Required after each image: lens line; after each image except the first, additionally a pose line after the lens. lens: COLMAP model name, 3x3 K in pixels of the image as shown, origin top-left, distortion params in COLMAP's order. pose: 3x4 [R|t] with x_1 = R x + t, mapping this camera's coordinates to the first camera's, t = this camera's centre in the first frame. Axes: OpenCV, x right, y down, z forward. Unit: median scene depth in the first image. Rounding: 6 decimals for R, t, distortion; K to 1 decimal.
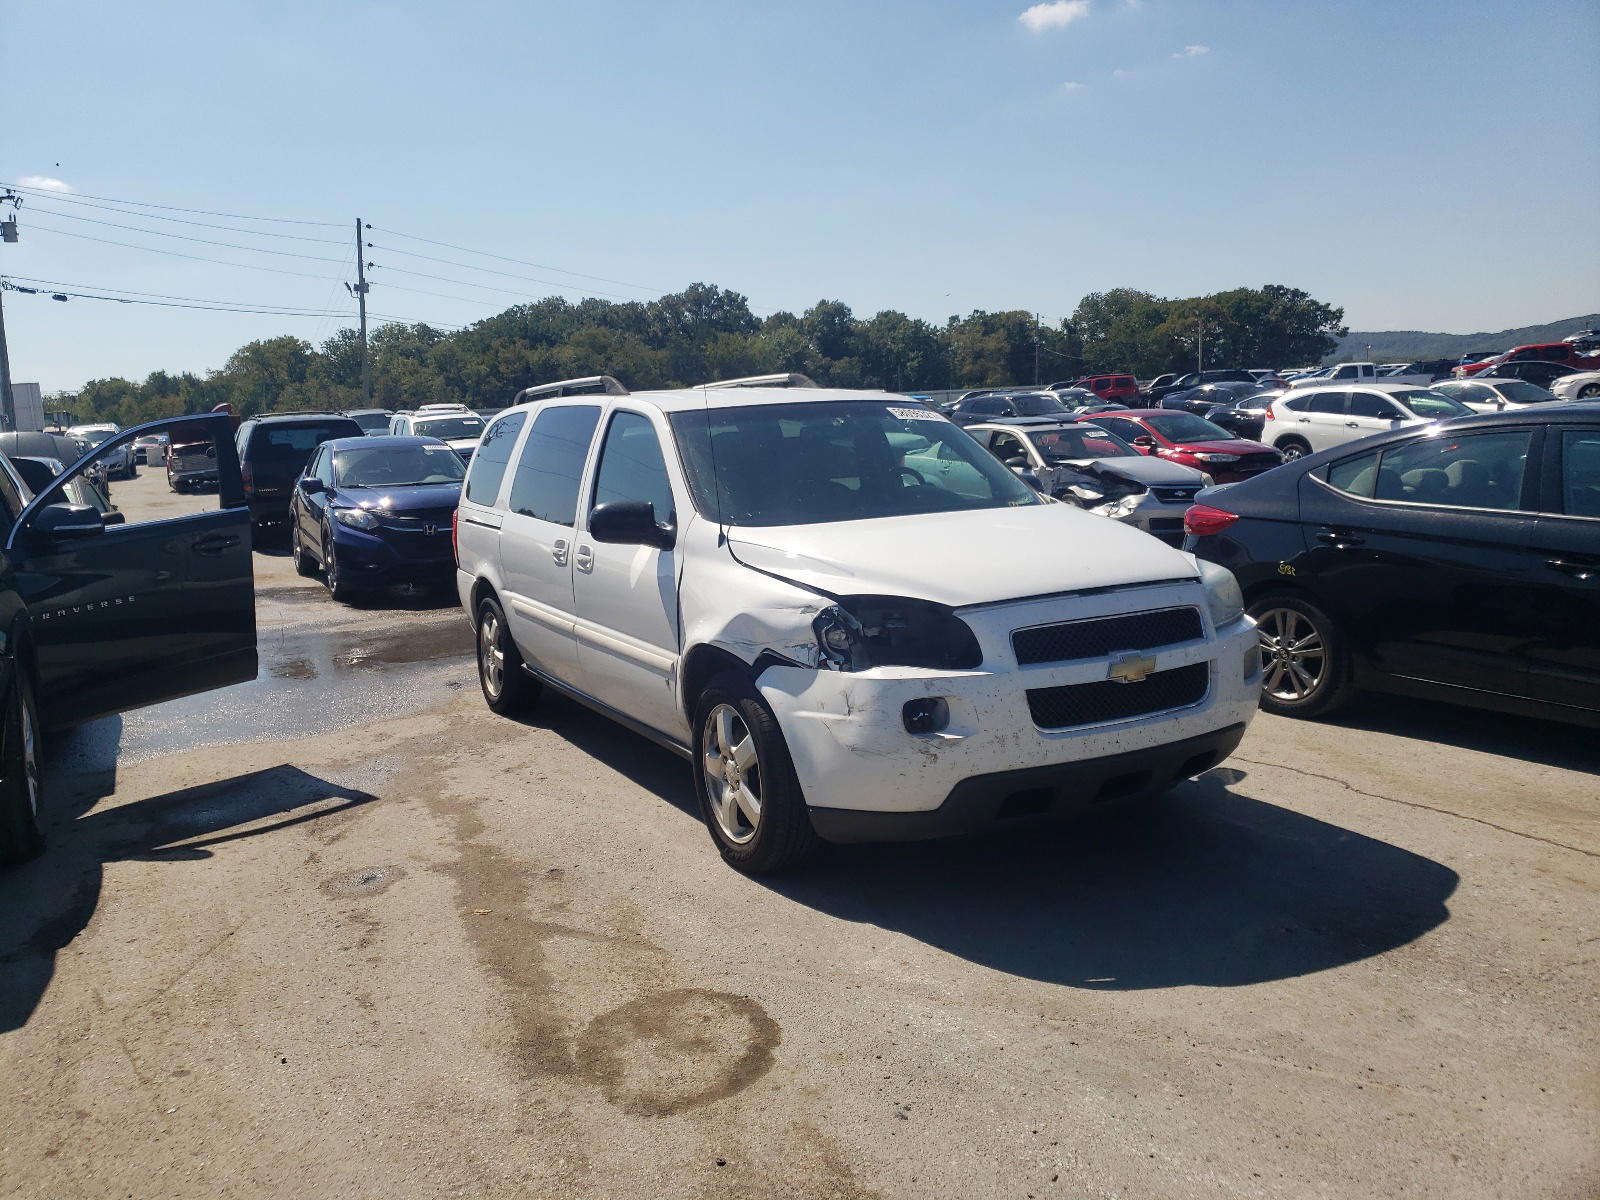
lens RADIAL K [[1210.0, 0, 765.1], [0, 1210.0, 599.2], [0, 0, 1]] dist [0.039207, 0.004821]
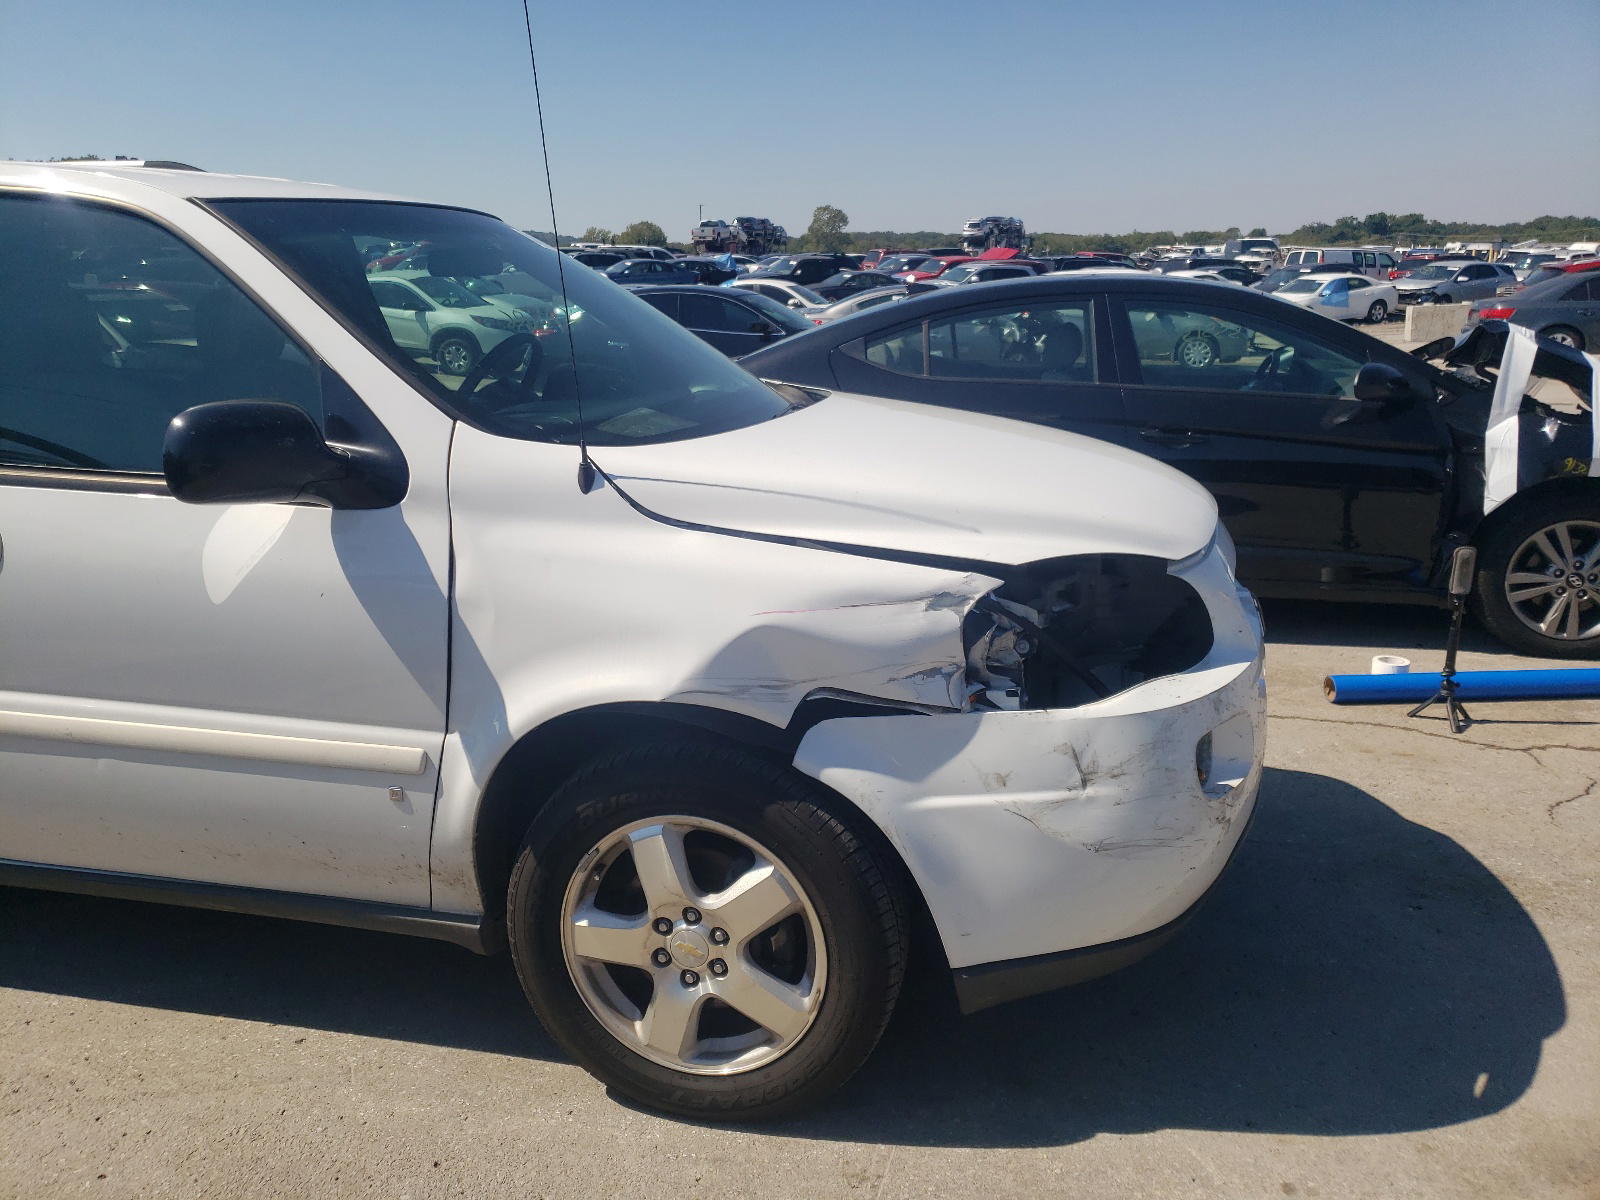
lens RADIAL K [[1210.0, 0, 765.1], [0, 1210.0, 599.2], [0, 0, 1]] dist [0.039207, 0.004821]
pose [[0.658599, -0.148949, 0.737605, -0.388029], [0.084455, 0.988652, 0.124236, -0.061666], [-0.747740, -0.019527, 0.663705, 0.720915]]
